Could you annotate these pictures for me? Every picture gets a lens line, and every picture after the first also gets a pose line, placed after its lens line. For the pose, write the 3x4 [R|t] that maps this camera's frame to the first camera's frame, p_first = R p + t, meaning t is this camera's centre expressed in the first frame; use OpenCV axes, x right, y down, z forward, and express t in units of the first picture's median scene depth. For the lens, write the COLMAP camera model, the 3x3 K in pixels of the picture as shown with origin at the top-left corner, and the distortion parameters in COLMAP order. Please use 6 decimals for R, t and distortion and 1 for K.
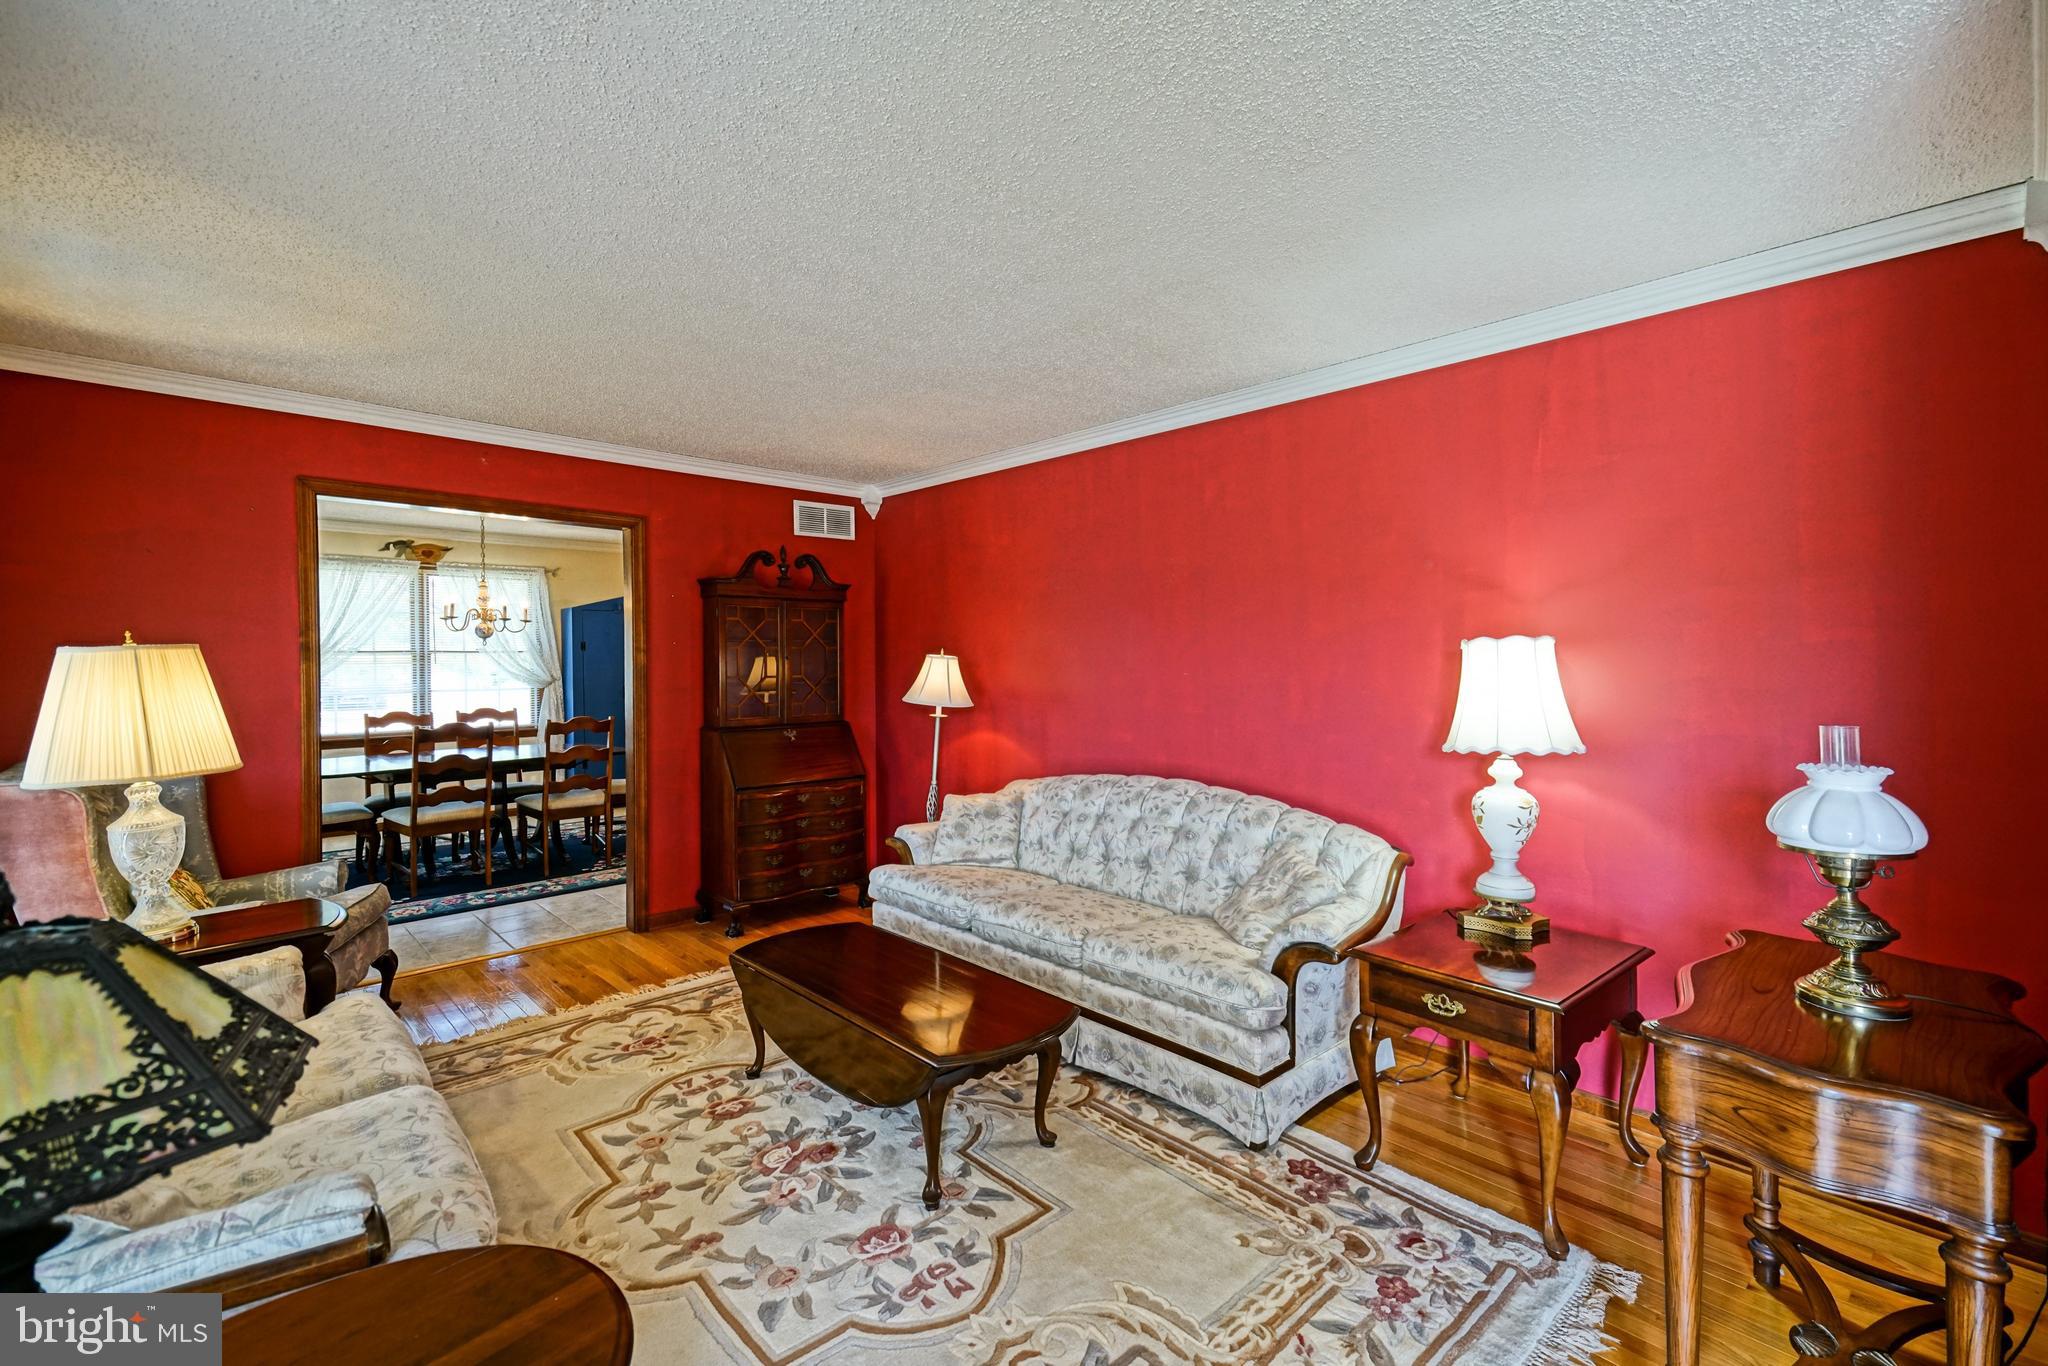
lens RADIAL K [[895.2, 0, 1027.5], [0, 895.2, 672.4], [0, 0, 1]] dist [0.041060, -0.000123]
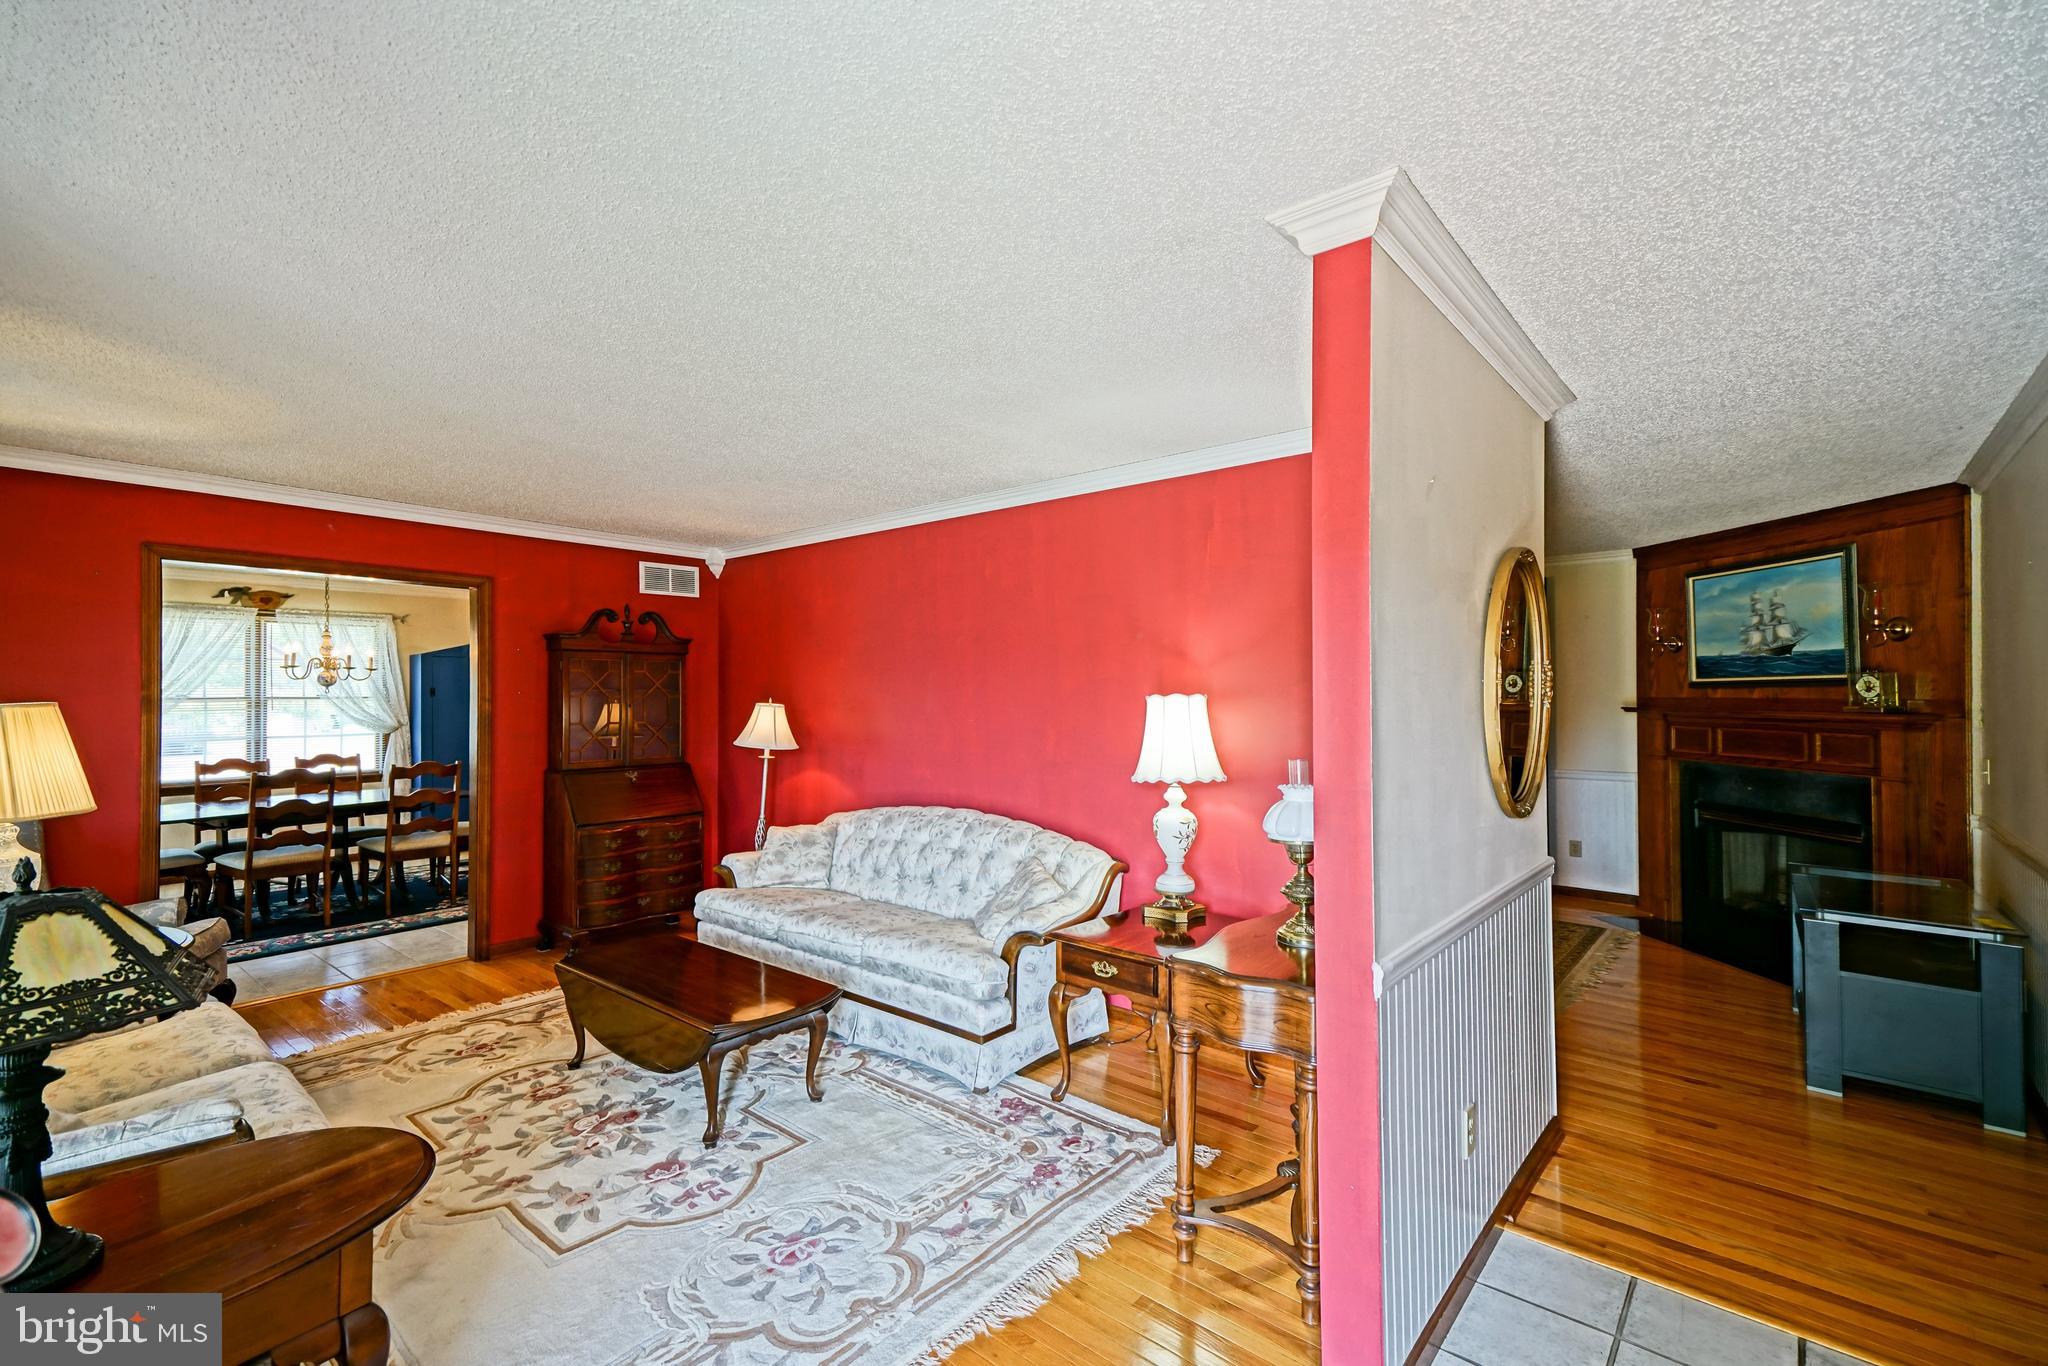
lens RADIAL K [[897.9, 0, 1016.7], [0, 897.9, 690.4], [0, 0, 1]] dist [0.055017, -0.005339]
pose [[0.994470, 0.000239, 0.105019, 0.131286], [0.002273, 0.999714, -0.023800, -0.011646], [-0.104995, 0.023907, 0.994185, -0.232605]]
